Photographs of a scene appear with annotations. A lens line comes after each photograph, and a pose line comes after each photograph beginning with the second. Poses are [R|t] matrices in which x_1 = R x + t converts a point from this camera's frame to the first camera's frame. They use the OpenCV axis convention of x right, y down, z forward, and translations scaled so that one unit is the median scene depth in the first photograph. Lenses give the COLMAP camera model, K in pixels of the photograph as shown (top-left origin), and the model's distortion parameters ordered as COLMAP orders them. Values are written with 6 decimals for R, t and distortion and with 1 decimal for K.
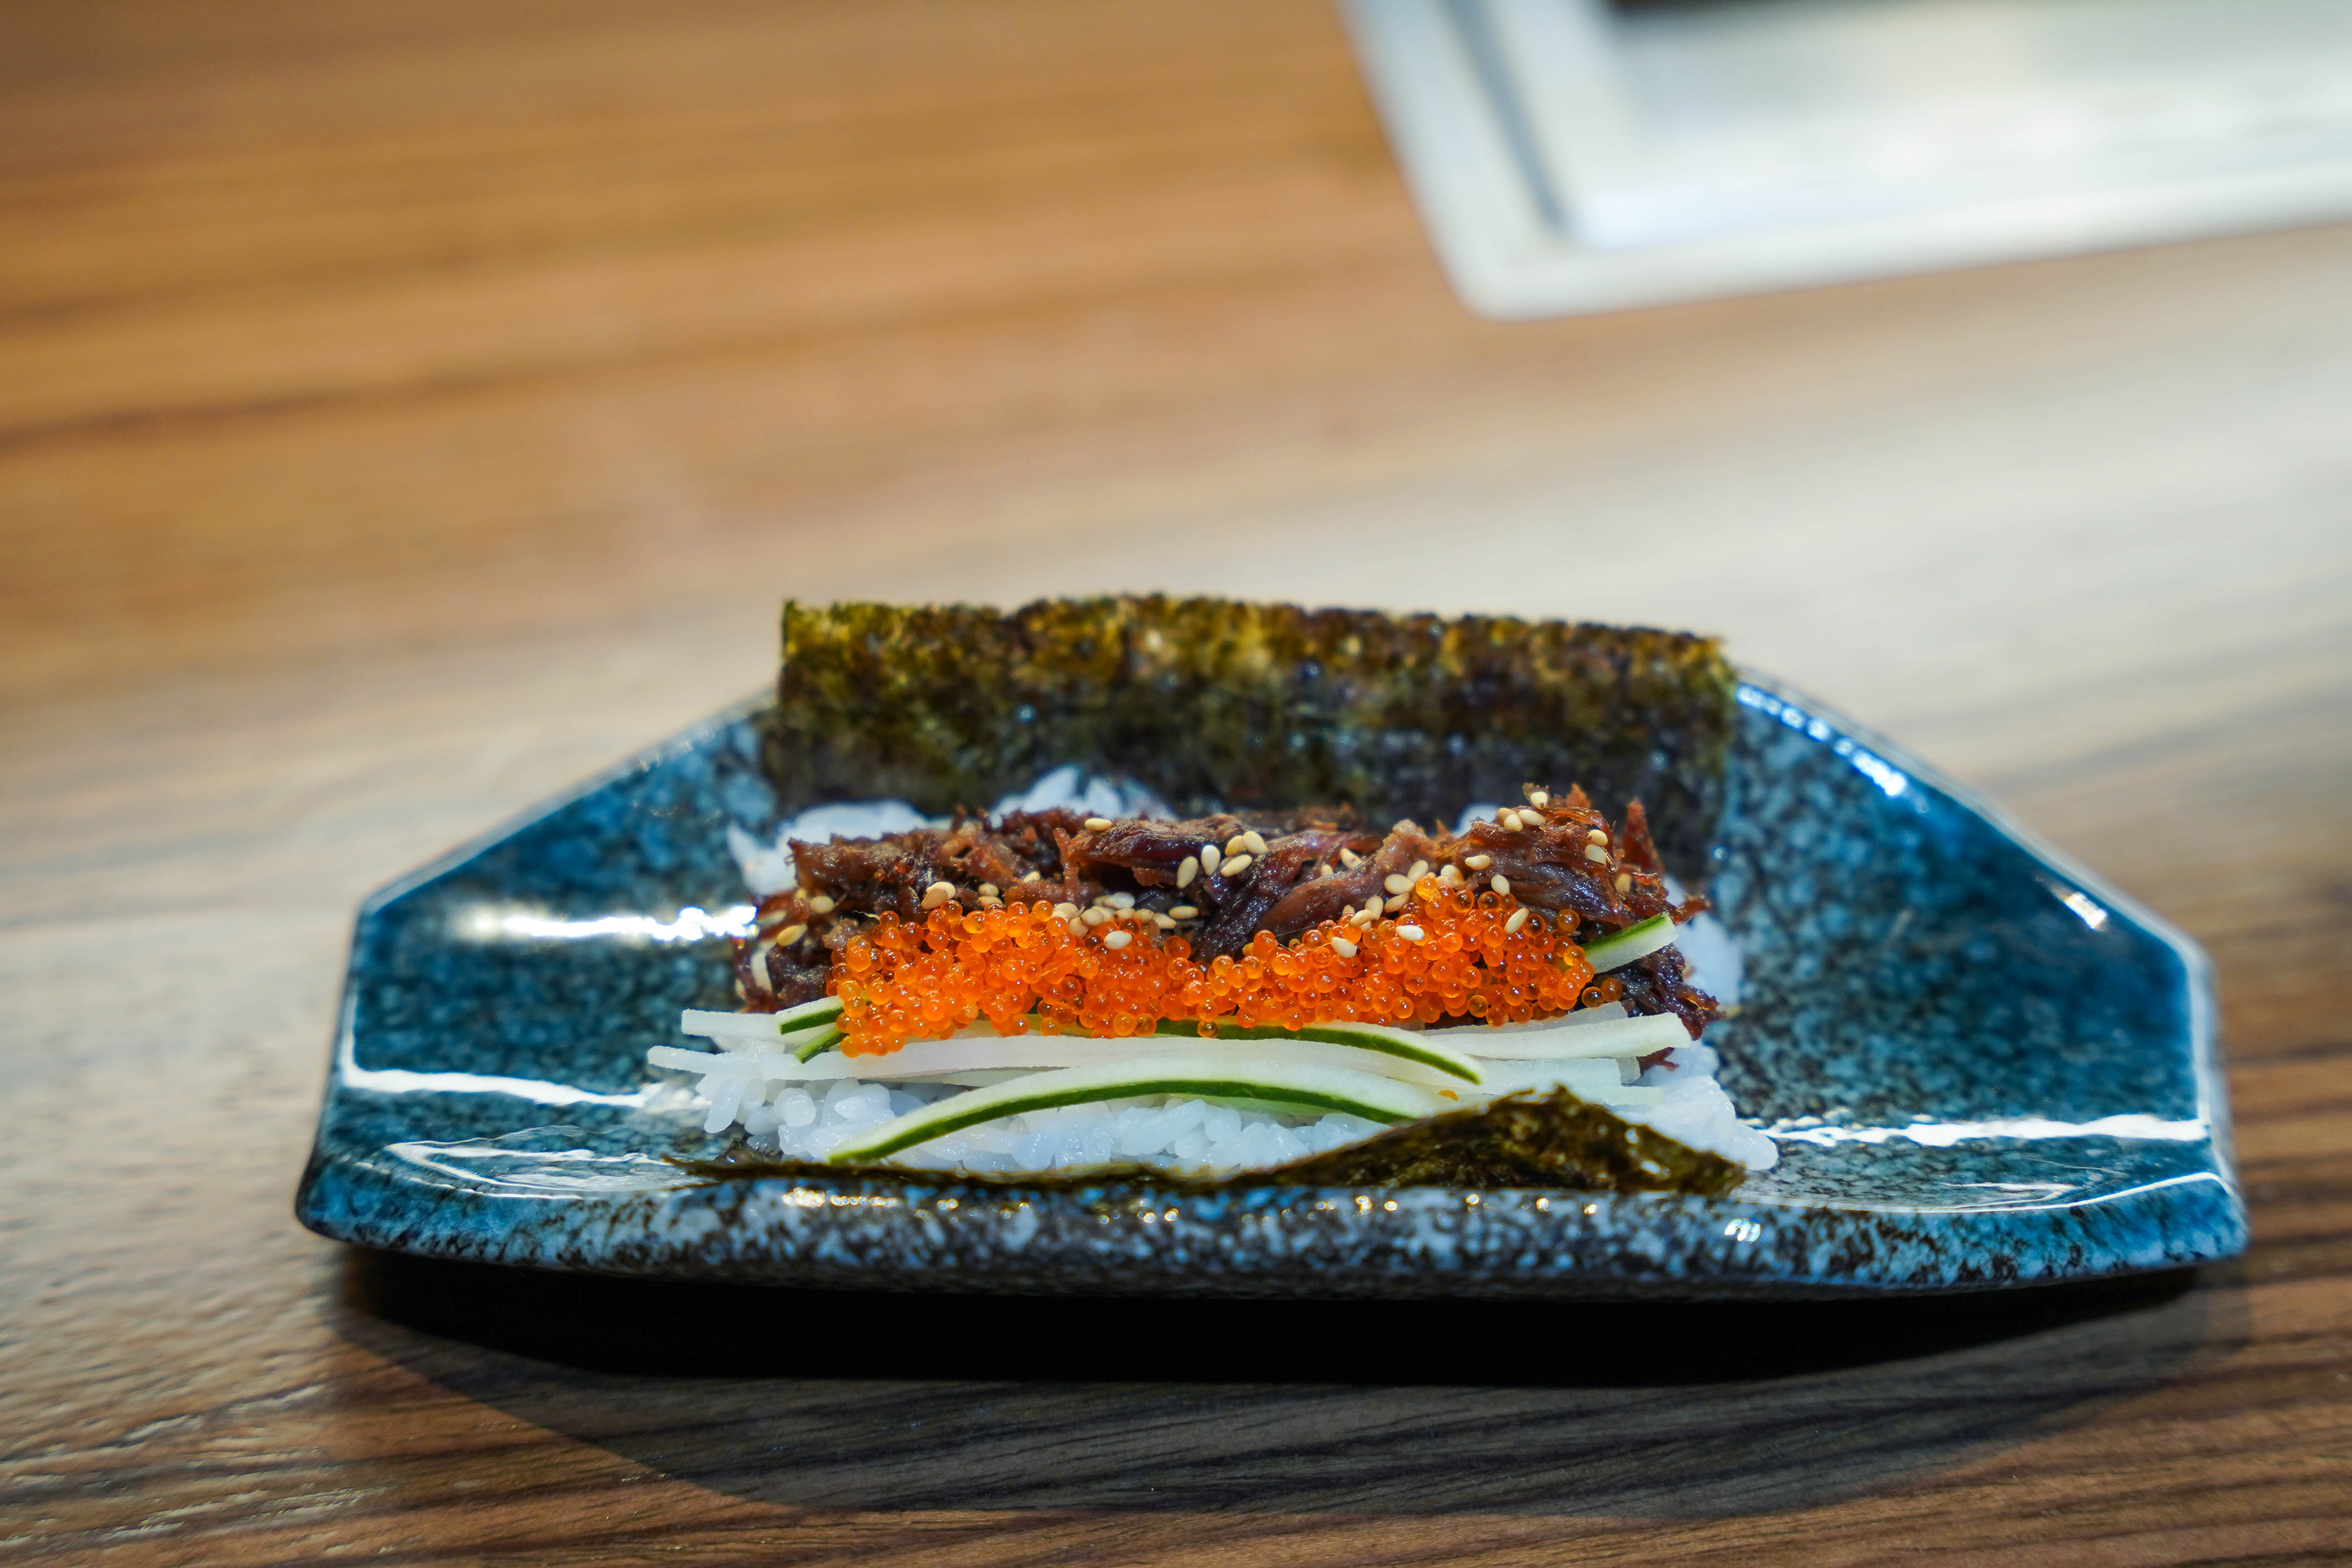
lens RADIAL K [[4633.8, 0, 1174.6], [0, 4633.8, 783.8], [0, 0, 1]] dist [0.043635, 0.003159]
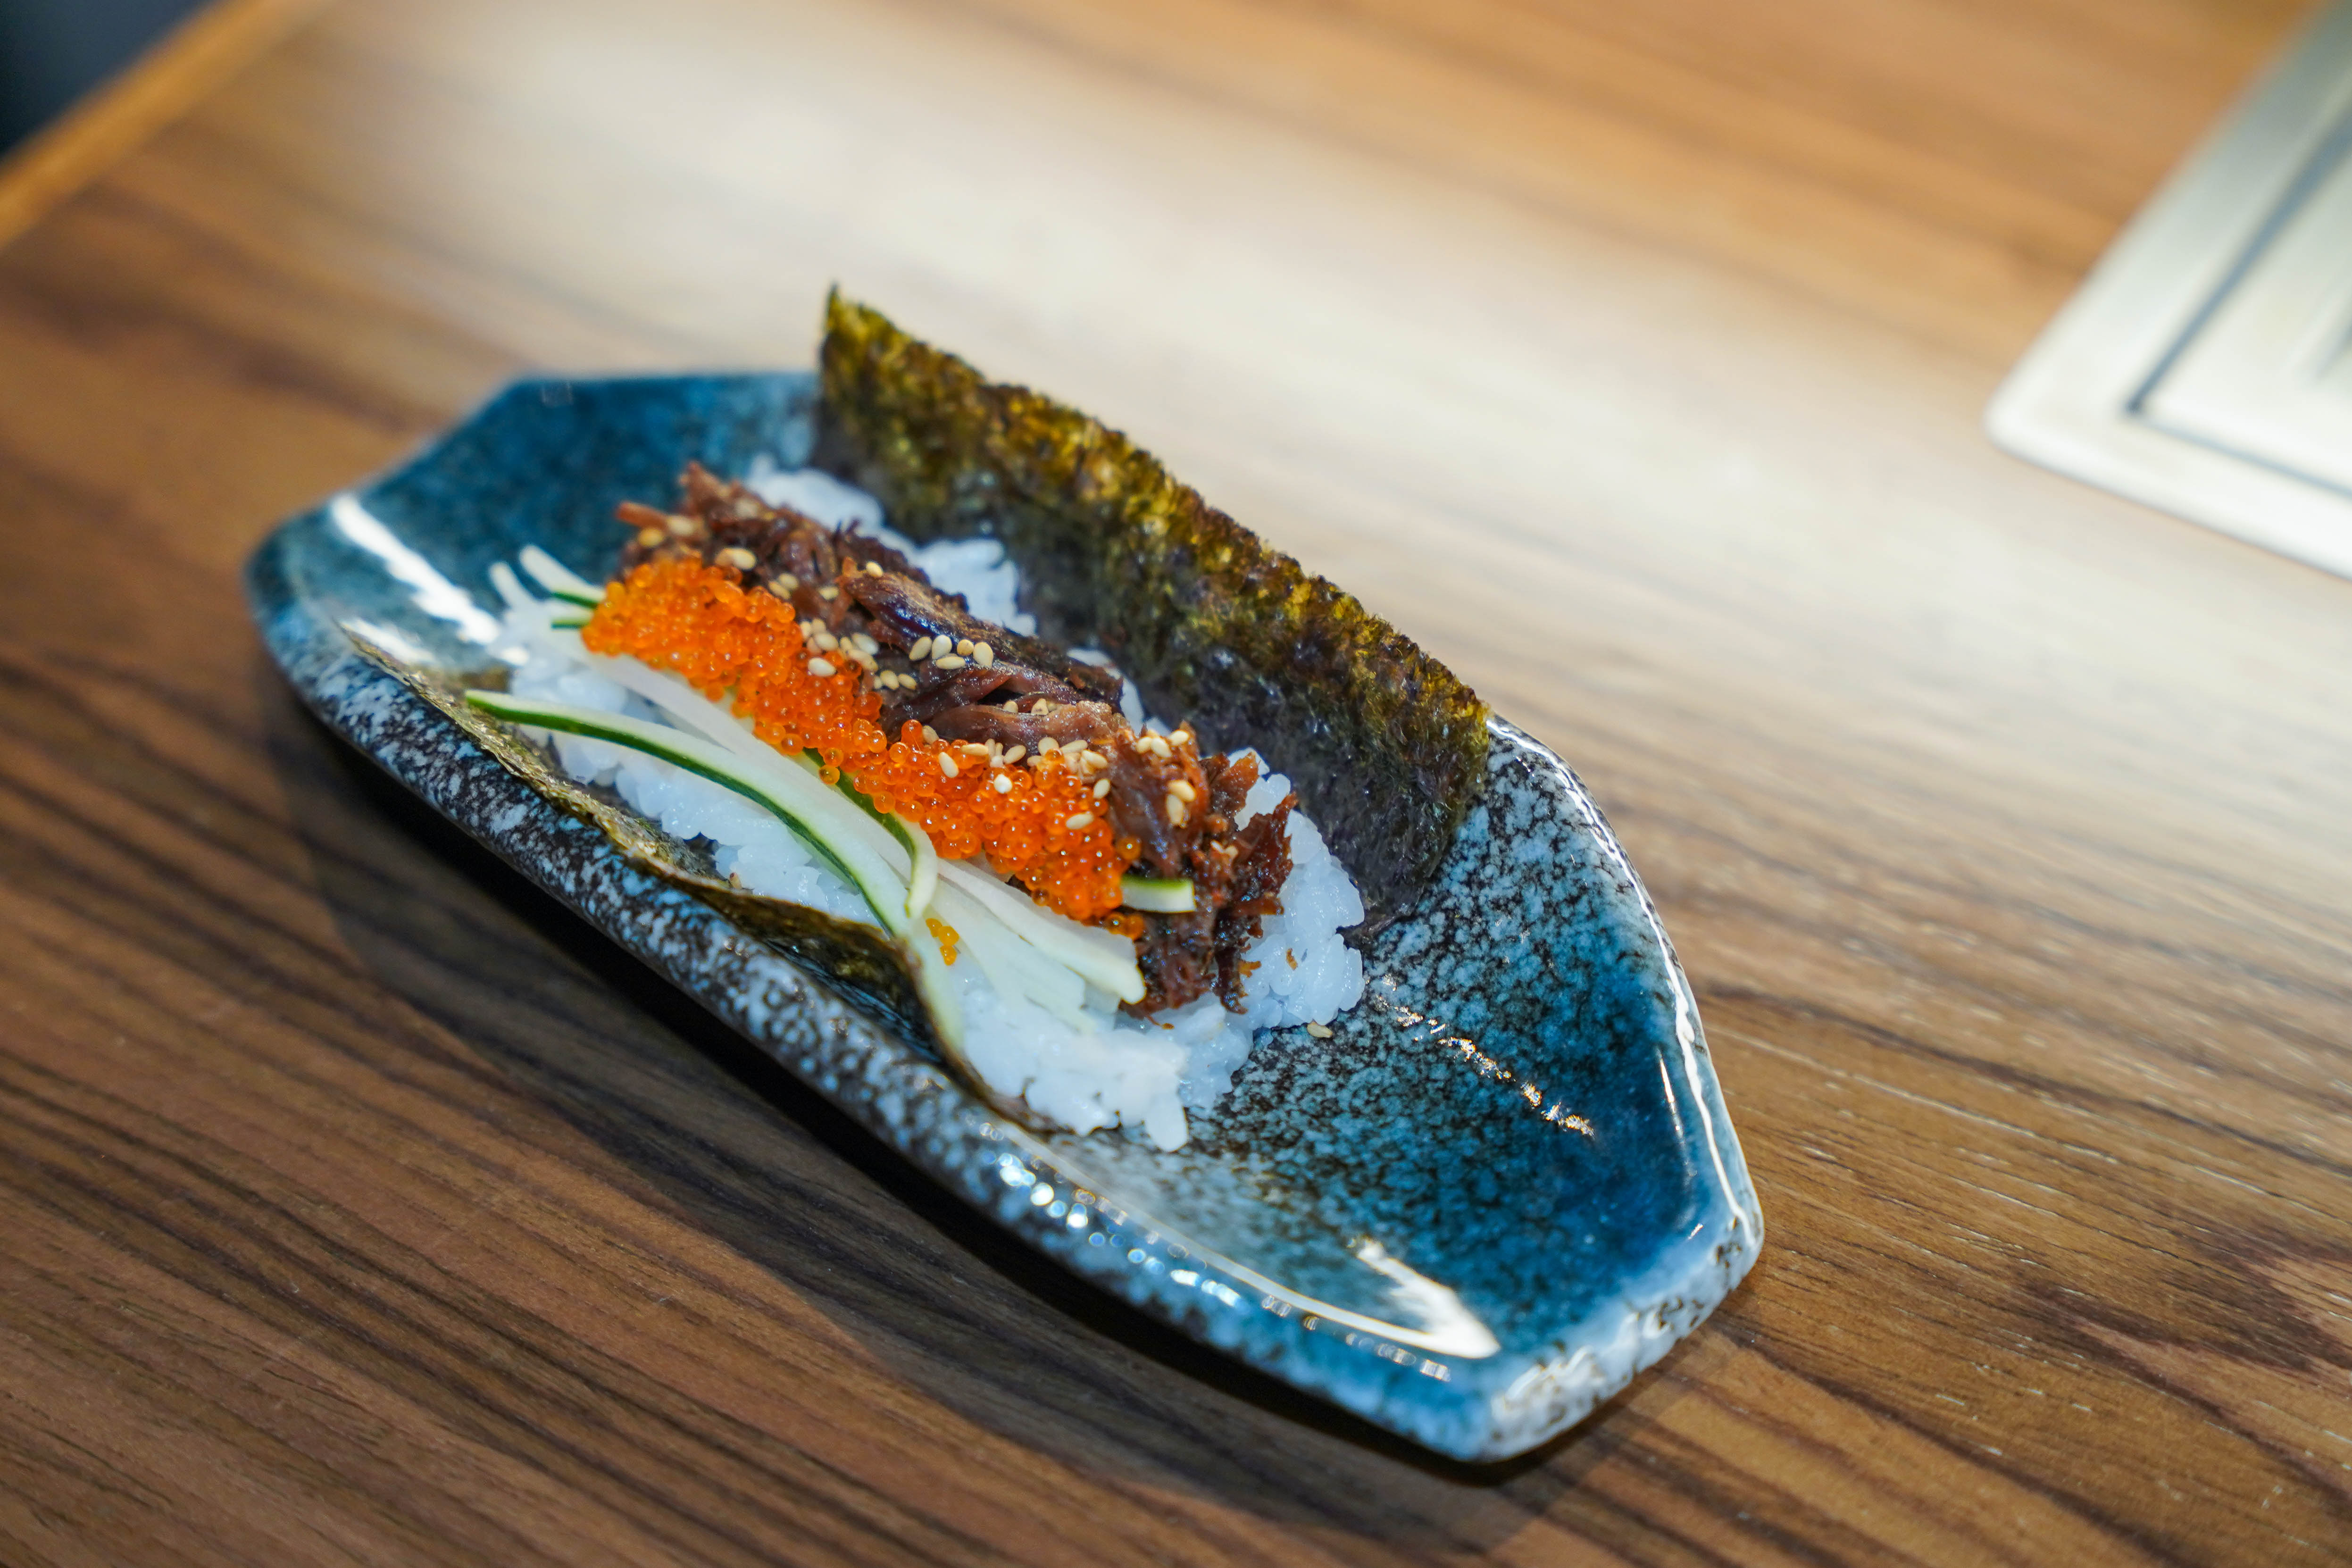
lens RADIAL K [[4634.0, 0, 1174.6], [0, 4634.0, 783.8], [0, 0, 1]] dist [0.043635, 0.003159]
pose [[0.760264, 0.474425, -0.443756, 0.539294], [-0.457791, 0.875941, 0.152170, -0.144148], [0.460897, 0.087458, 0.883134, 0.078277]]
